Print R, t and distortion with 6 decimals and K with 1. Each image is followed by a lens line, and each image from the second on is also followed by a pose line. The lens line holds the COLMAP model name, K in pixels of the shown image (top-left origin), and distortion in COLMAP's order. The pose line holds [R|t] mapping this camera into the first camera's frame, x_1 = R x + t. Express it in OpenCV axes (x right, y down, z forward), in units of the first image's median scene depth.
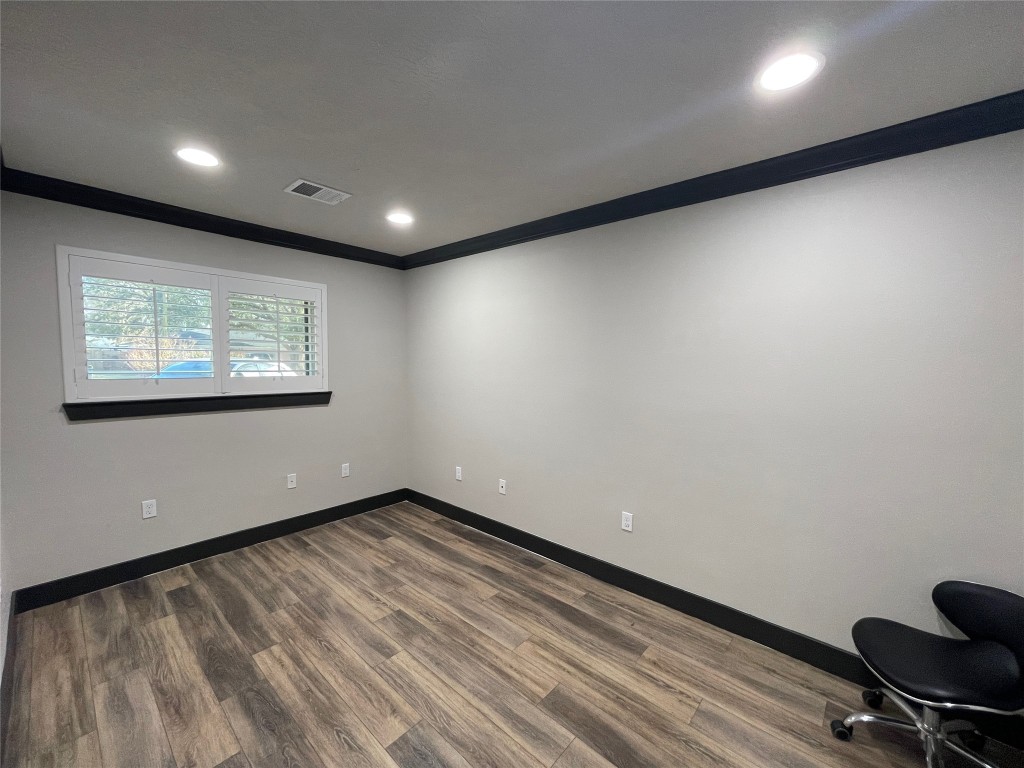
lens RADIAL K [[414.0, 0, 503.6], [0, 414.0, 388.5], [0, 0, 1]] dist [-0.001085, 0.001273]
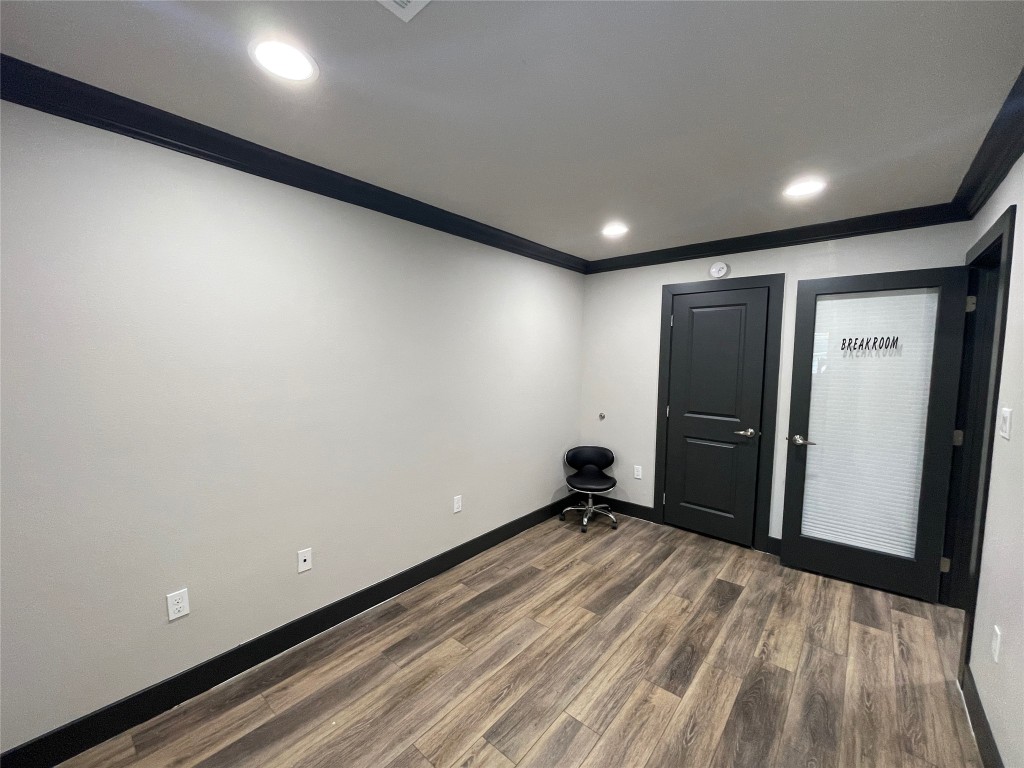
lens RADIAL K [[414.0, 0, 503.6], [0, 414.0, 388.5], [0, 0, 1]] dist [-0.001085, 0.001273]
pose [[-0.014771, -0.082993, 0.996441, -1.034859], [0.065831, 0.994306, 0.083791, -0.109640], [-0.997721, 0.066835, -0.009224, 1.090132]]
